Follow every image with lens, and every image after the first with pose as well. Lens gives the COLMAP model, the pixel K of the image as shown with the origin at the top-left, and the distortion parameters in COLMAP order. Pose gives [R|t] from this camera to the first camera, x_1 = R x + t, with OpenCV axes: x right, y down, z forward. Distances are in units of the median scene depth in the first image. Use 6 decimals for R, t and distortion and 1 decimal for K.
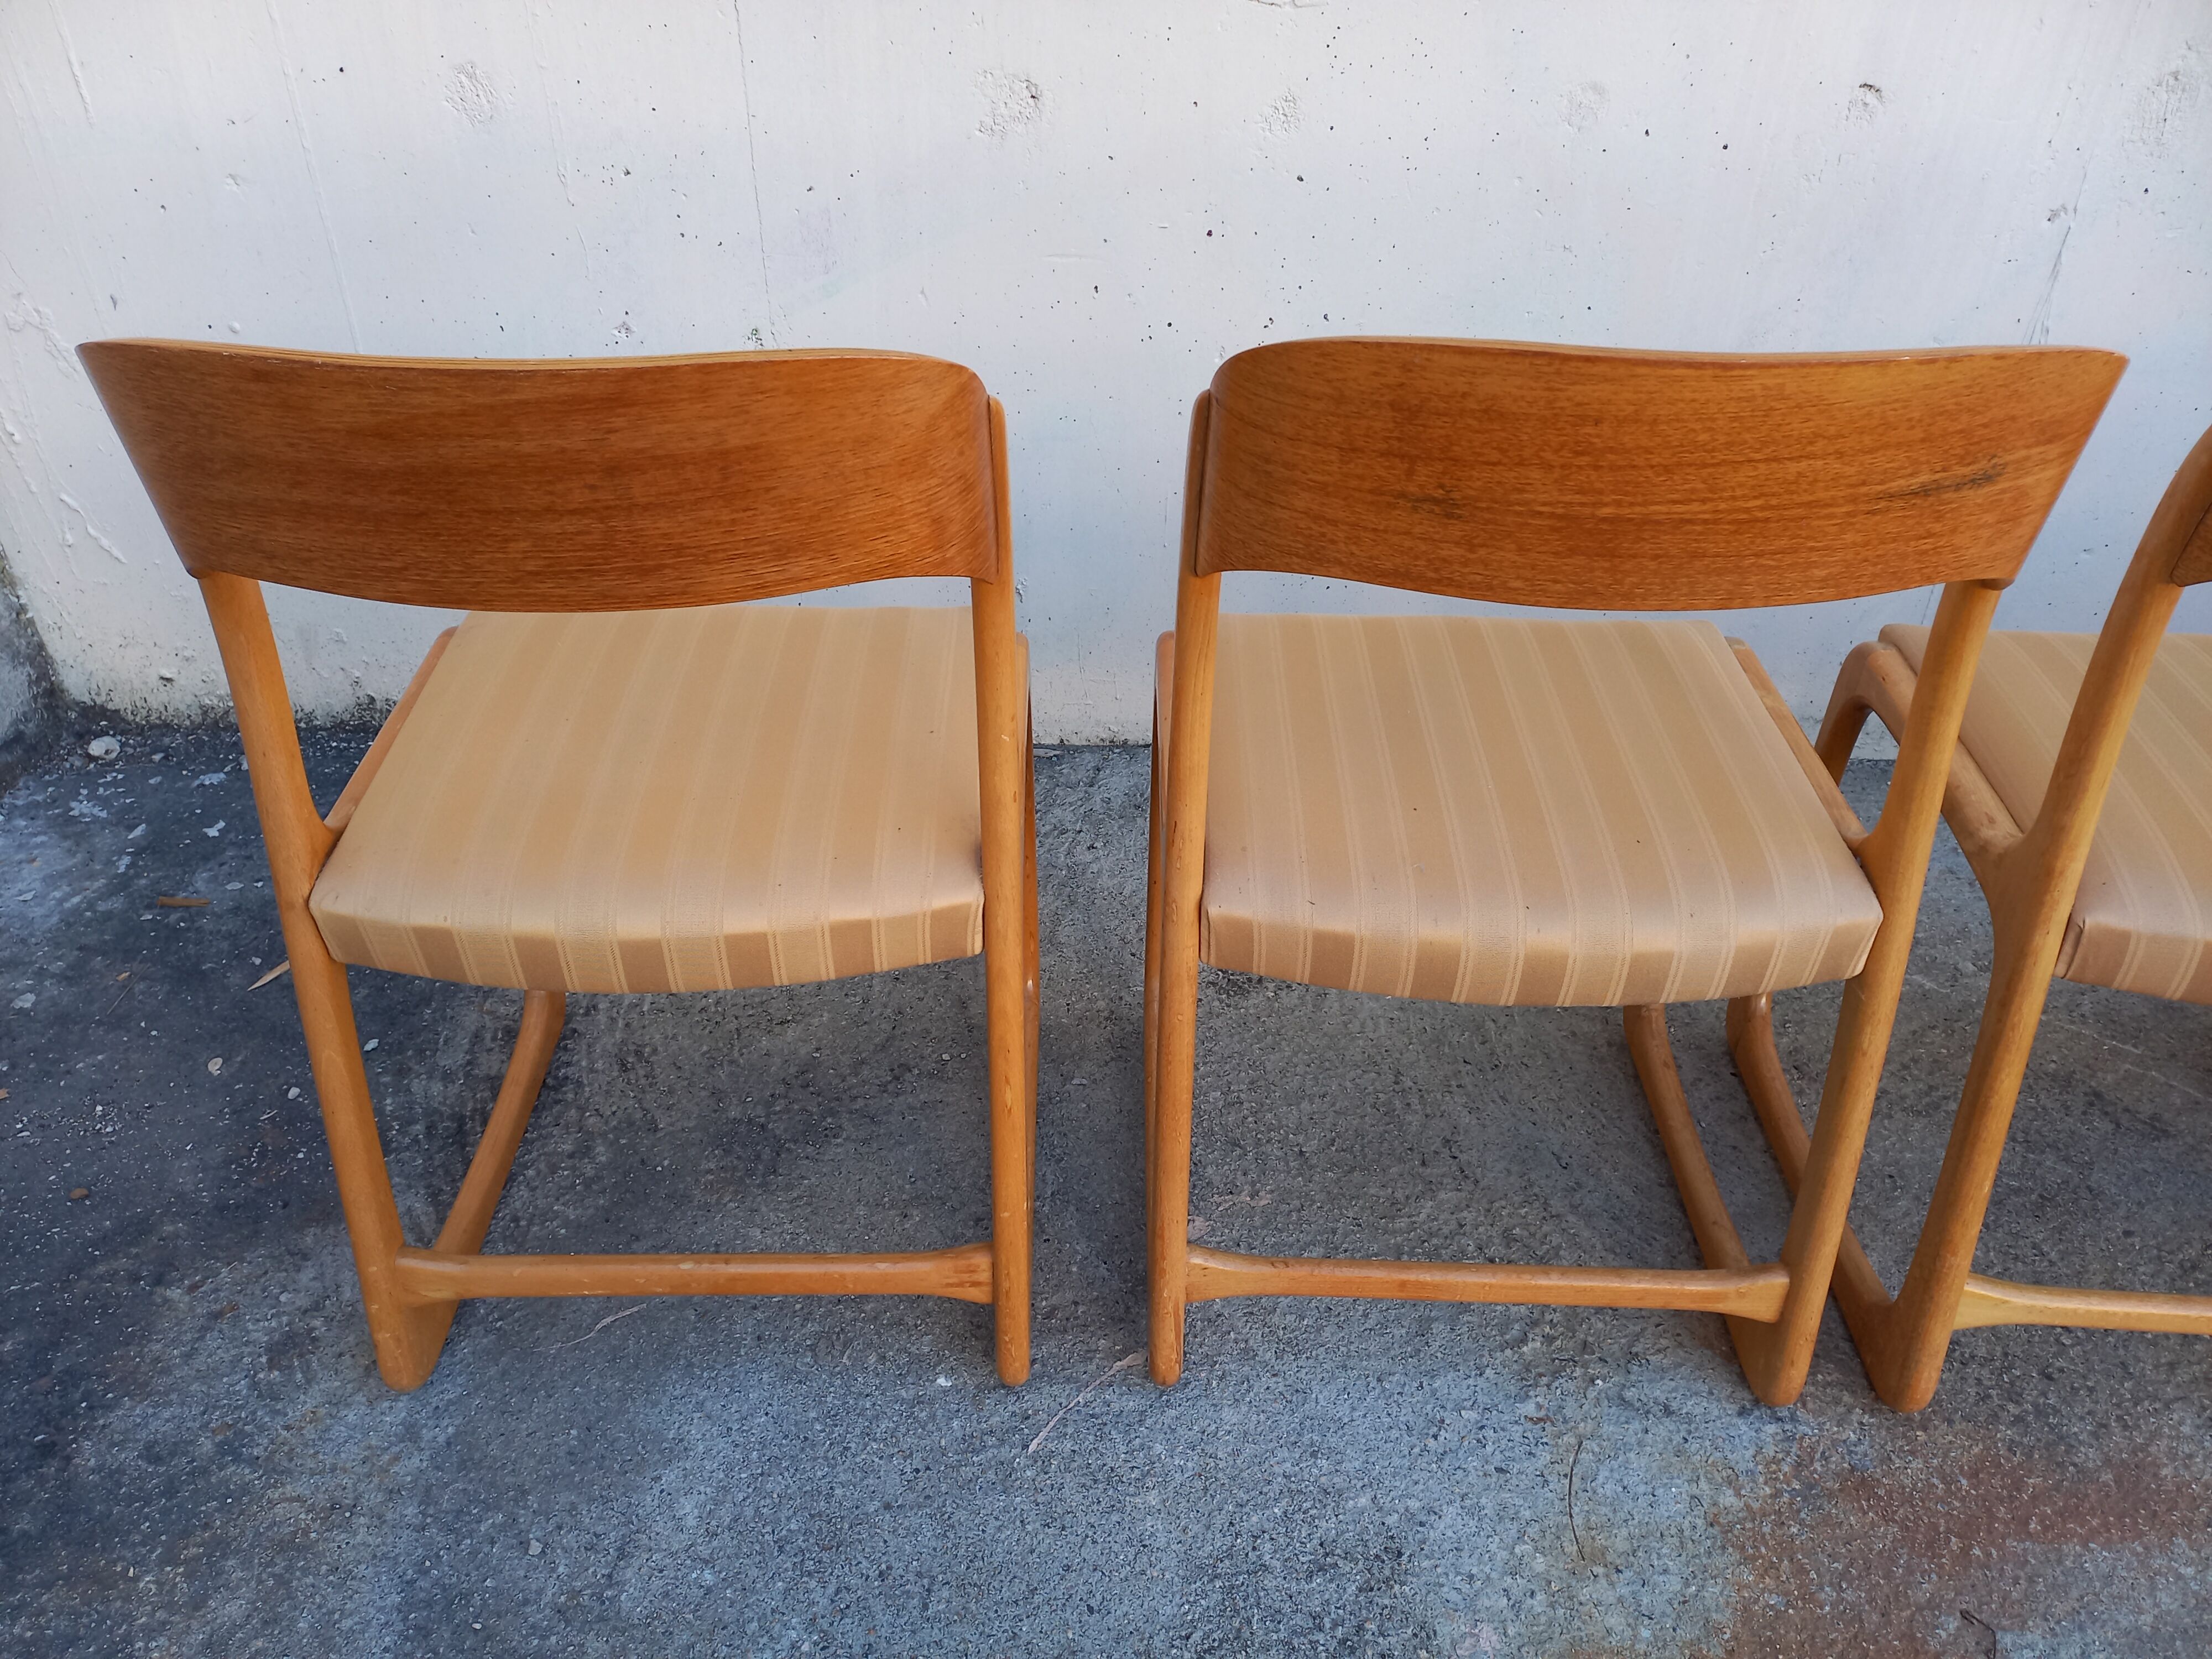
lens RADIAL K [[1814.6, 0, 1106.0], [0, 1814.6, 829.5], [0, 0, 1]] dist [0.005578, -0.006599]
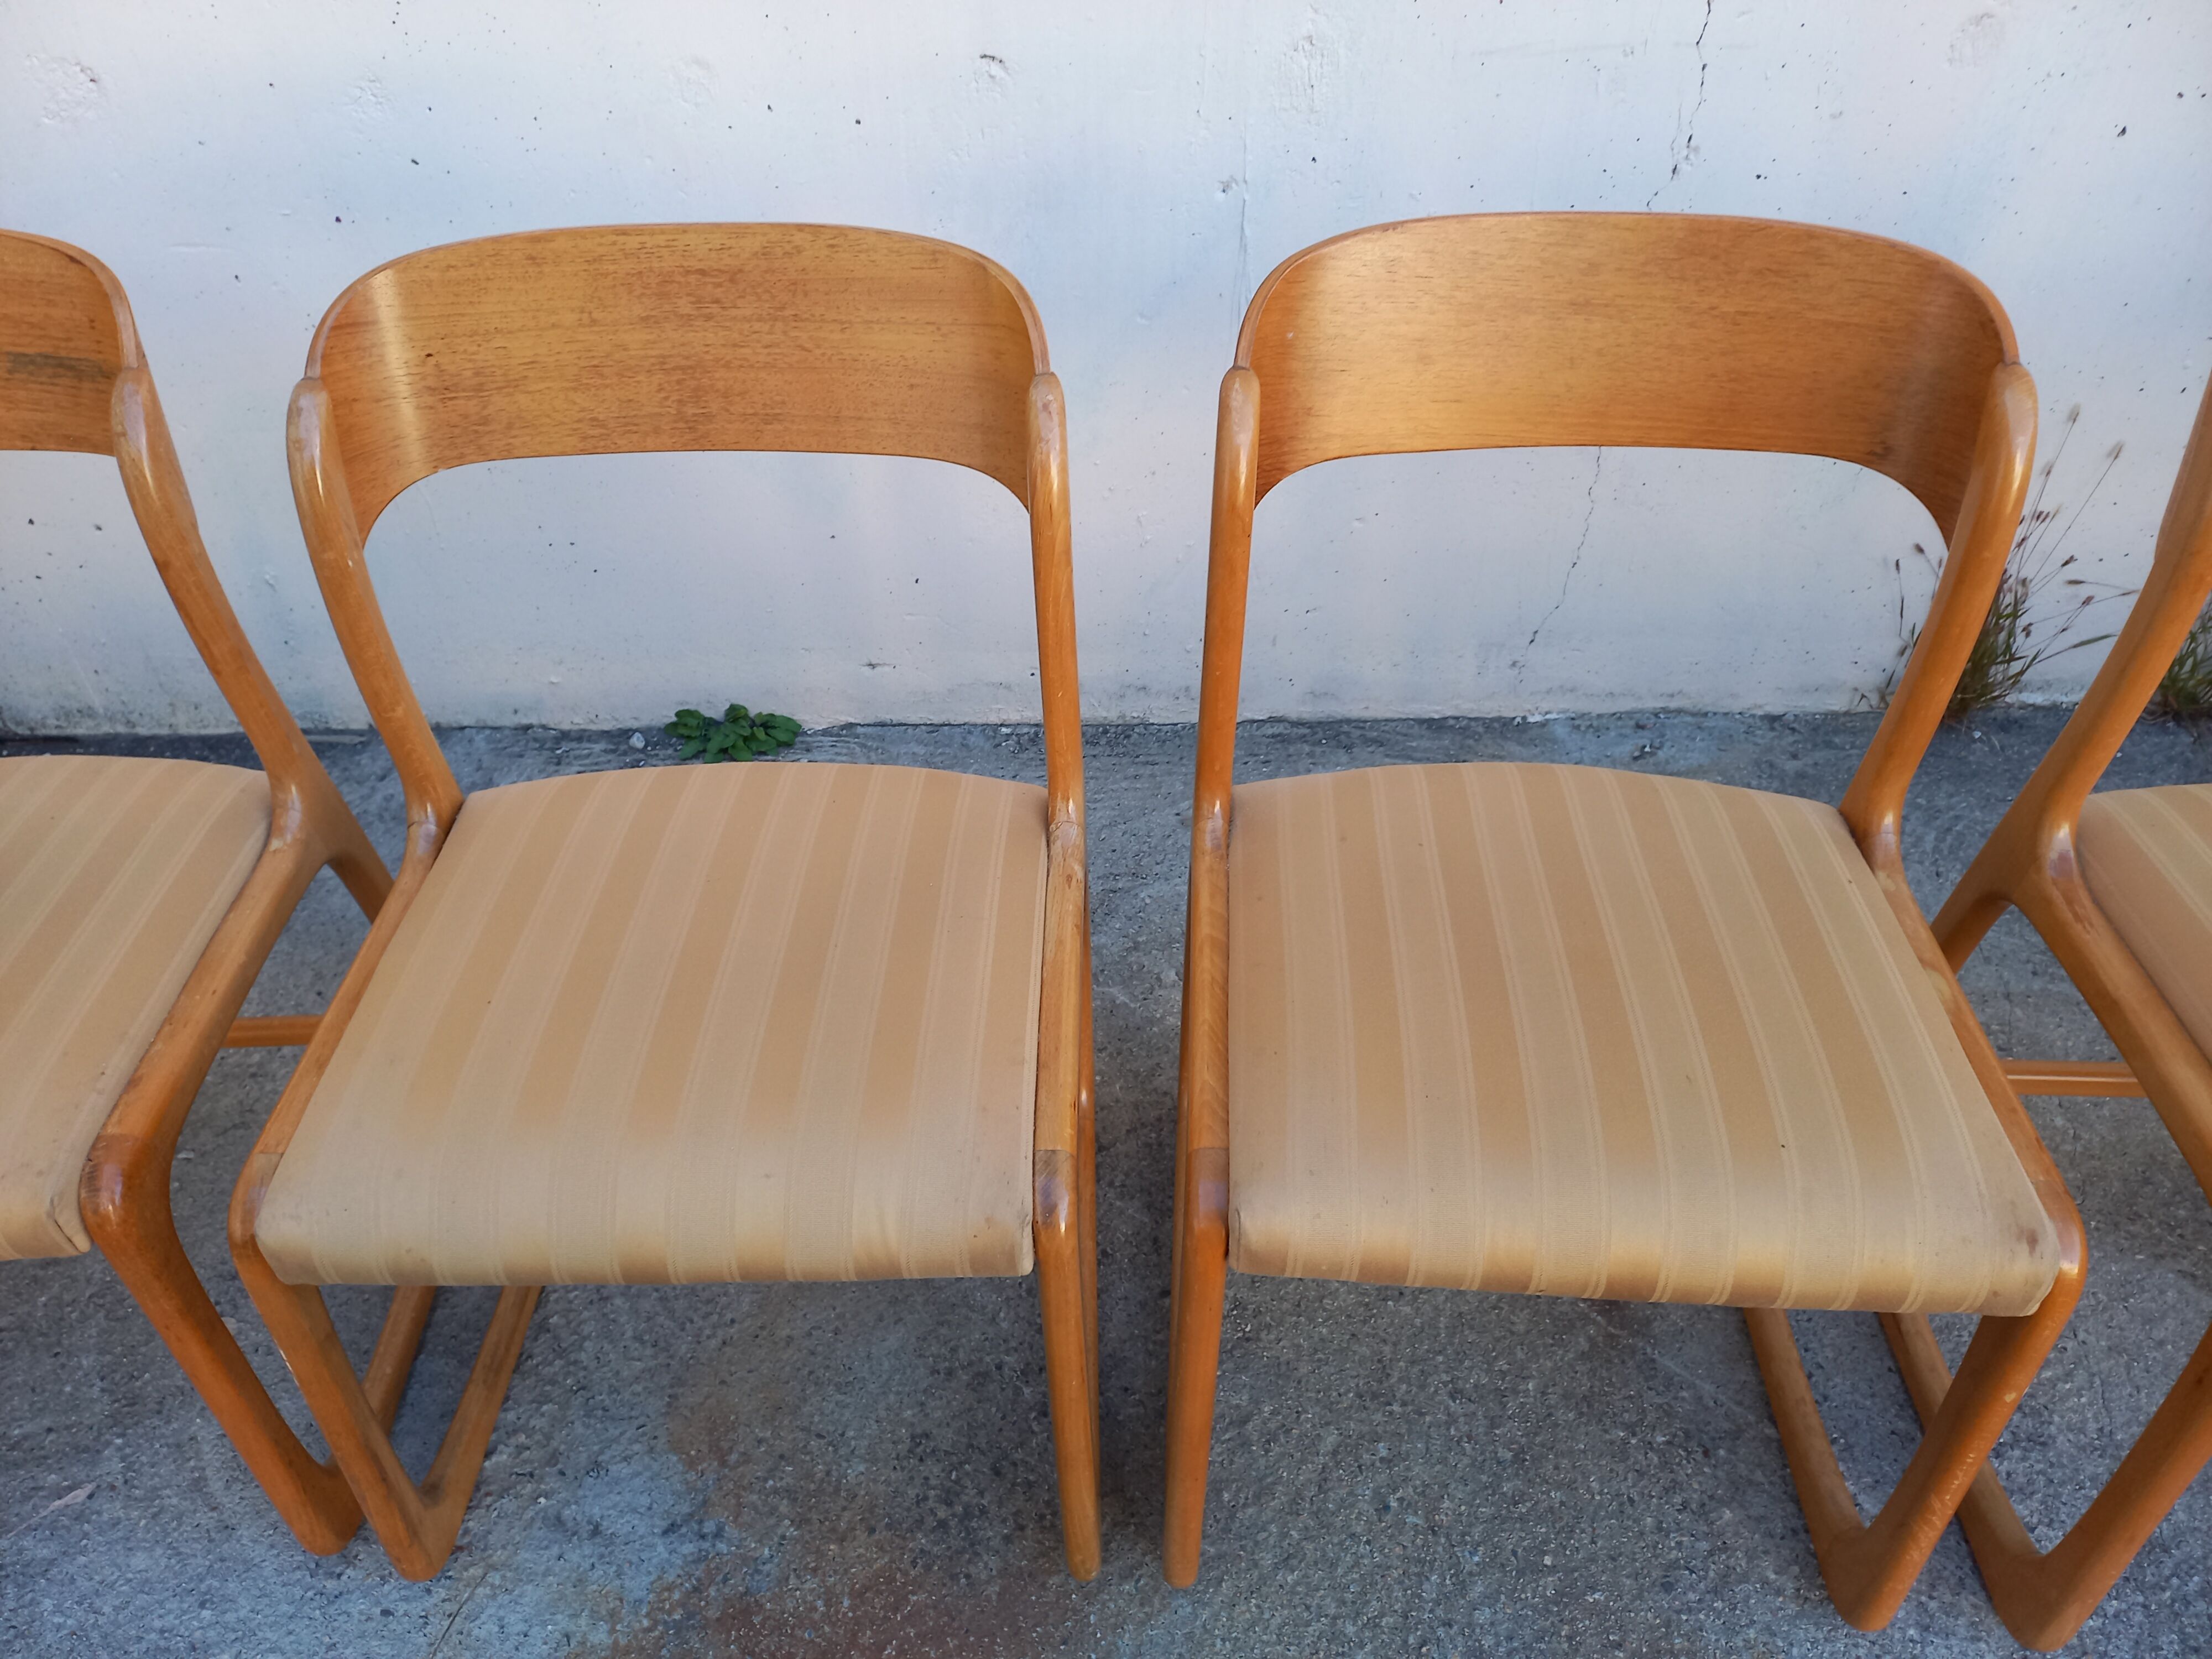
lens RADIAL K [[1814.6, 0, 1106.0], [0, 1814.6, 829.5], [0, 0, 1]] dist [0.005578, -0.006599]
pose [[0.998797, -0.036292, 0.032979, 0.563208], [0.031893, 0.991605, 0.125309, -0.174640], [-0.037250, -0.124106, 0.991569, 0.050418]]
